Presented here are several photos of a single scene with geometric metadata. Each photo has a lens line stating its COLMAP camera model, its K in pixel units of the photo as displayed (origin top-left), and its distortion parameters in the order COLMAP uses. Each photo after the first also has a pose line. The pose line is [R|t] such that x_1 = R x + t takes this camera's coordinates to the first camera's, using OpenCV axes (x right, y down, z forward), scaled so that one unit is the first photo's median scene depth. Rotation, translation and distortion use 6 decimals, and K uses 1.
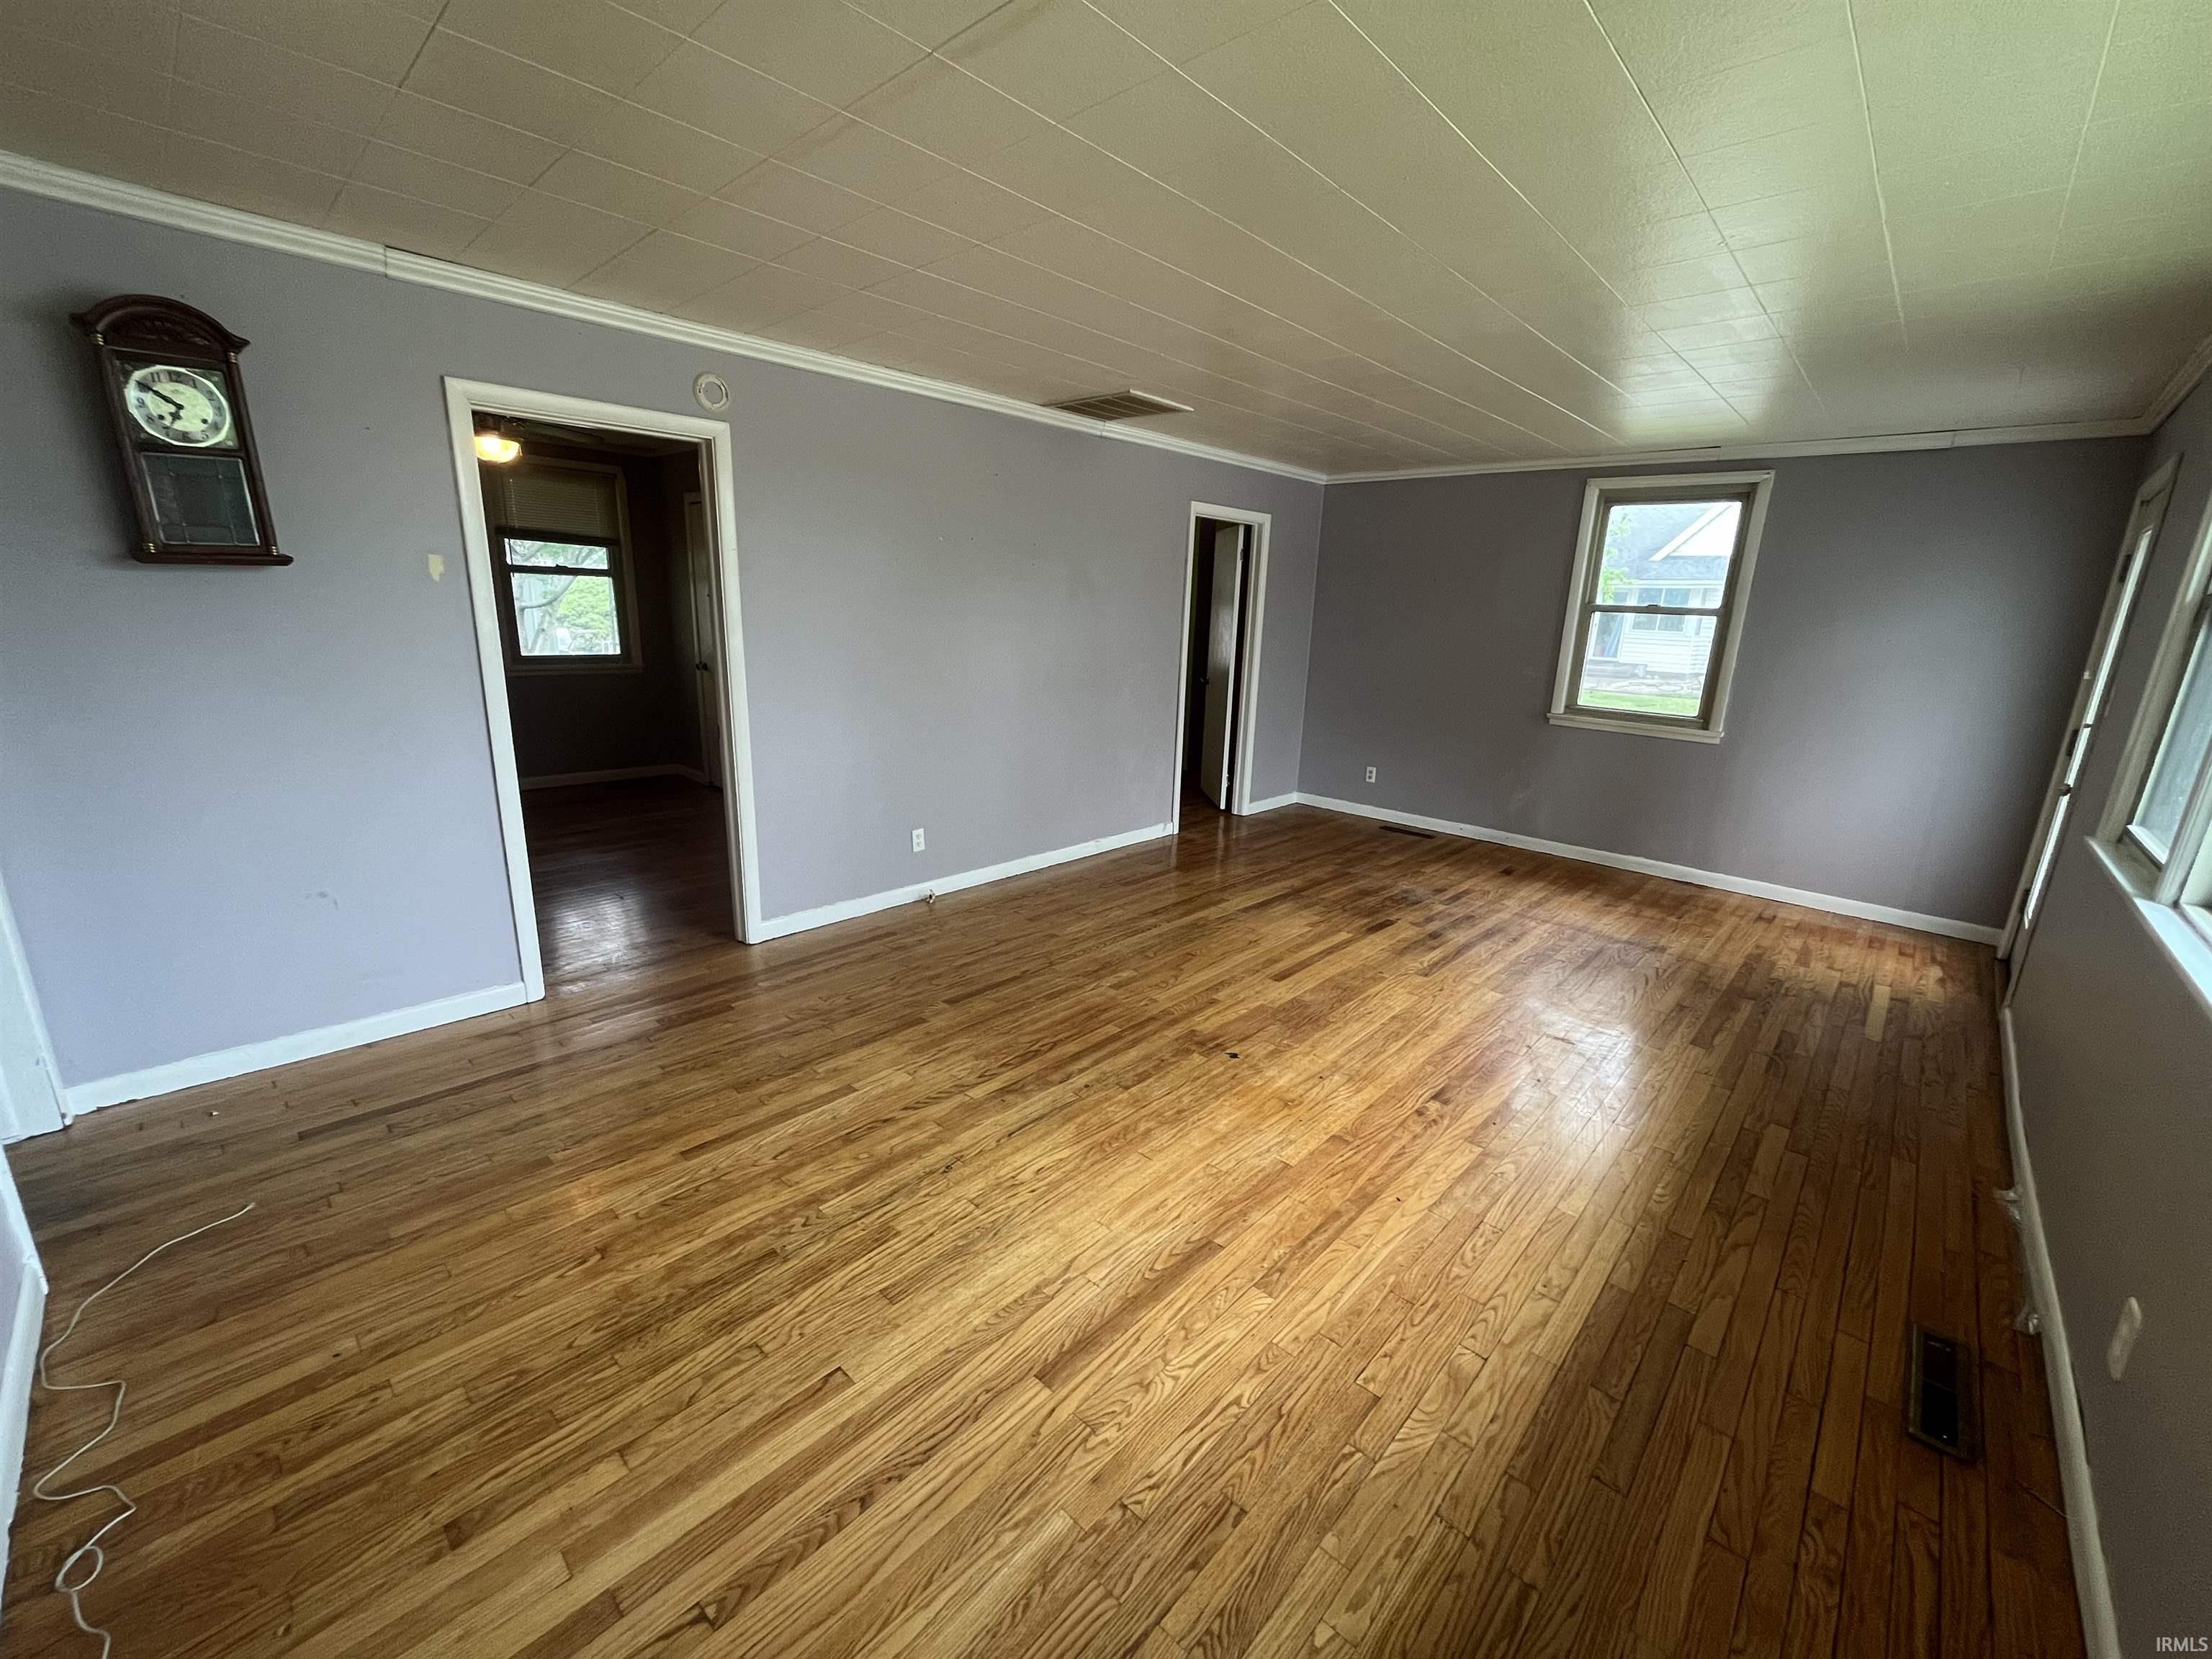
lens RADIAL K [[889.4, 0, 1101.8], [0, 889.4, 835.9], [0, 0, 1]] dist [-0.003672, 0.000254]
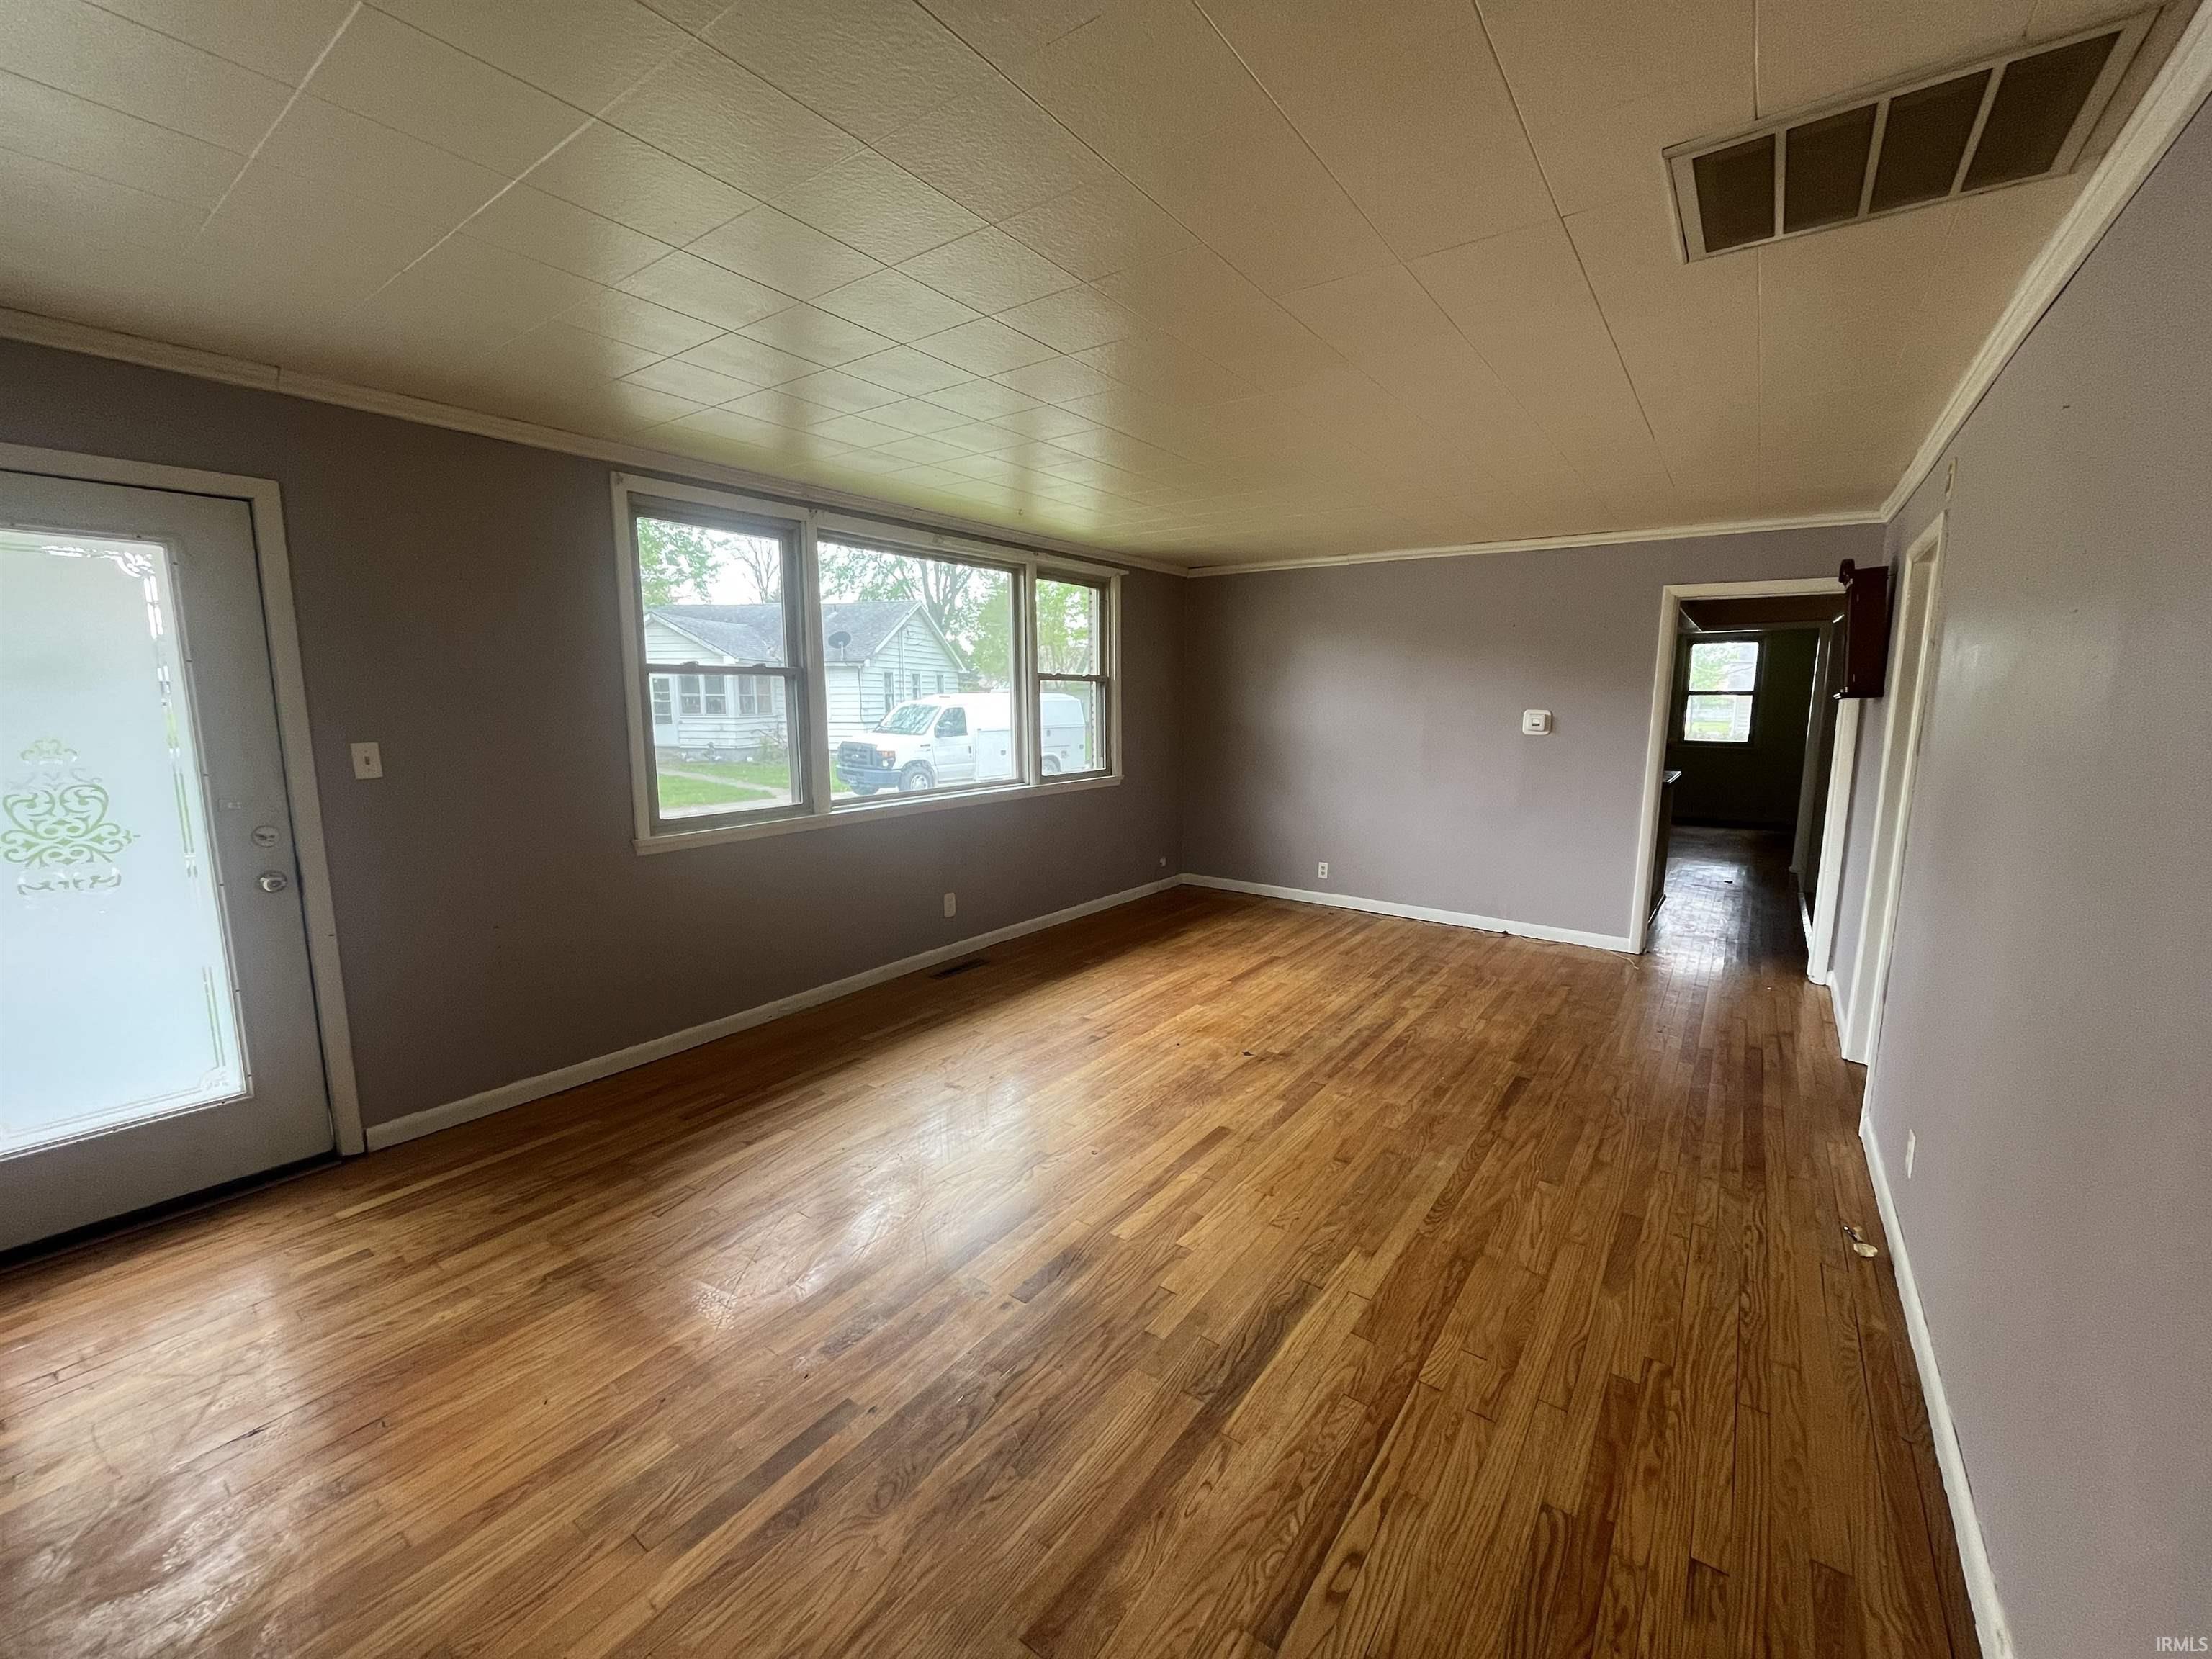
lens RADIAL K [[889.4, 0, 1108.6], [0, 889.4, 832.6], [0, 0, 1]] dist [-0.003672, 0.000254]
pose [[-0.991126, -0.021477, -0.131181, 0.420441], [-0.072128, 0.915842, 0.395008, -0.421739], [0.111657, 0.400964, -0.909264, 1.636915]]
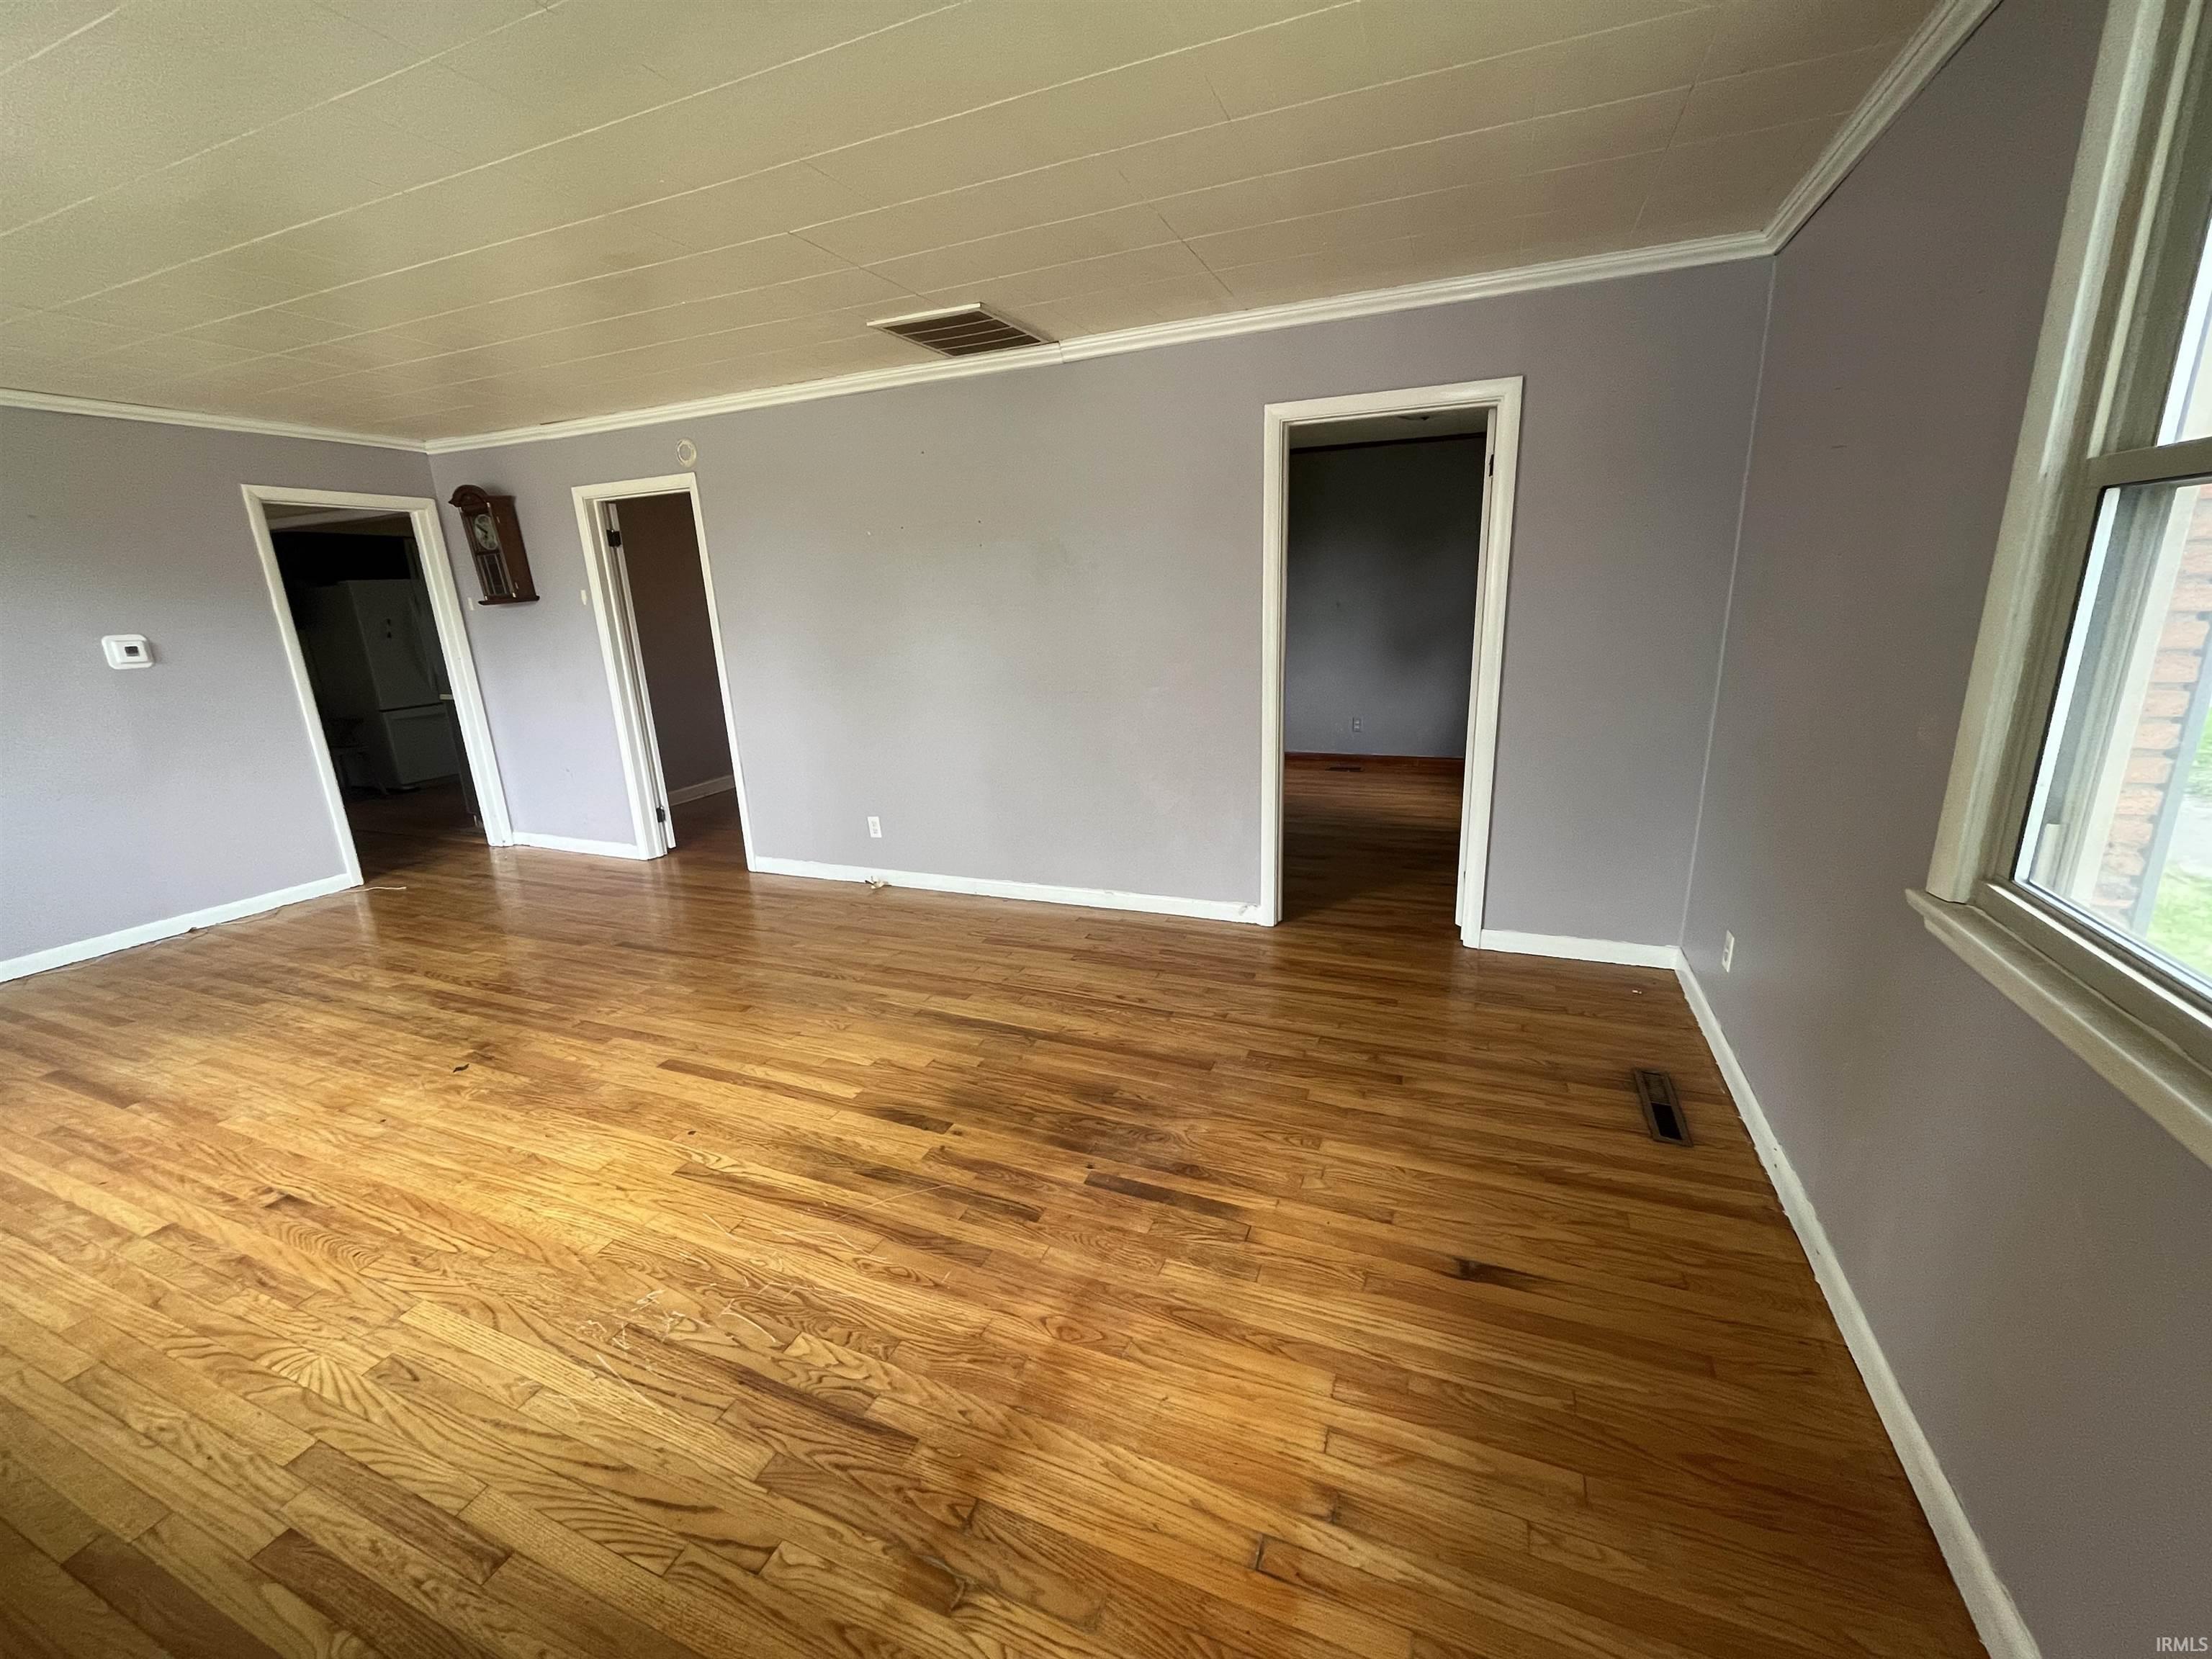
lens RADIAL K [[889.4, 0, 1101.1], [0, 889.4, 825.4], [0, 0, 1]] dist [-0.003672, 0.000254]
pose [[0.351953, 0.194540, -0.915578, 1.016354], [-0.188303, 0.972881, 0.134330, -0.225754], [0.916881, 0.125128, 0.379041, 1.024925]]
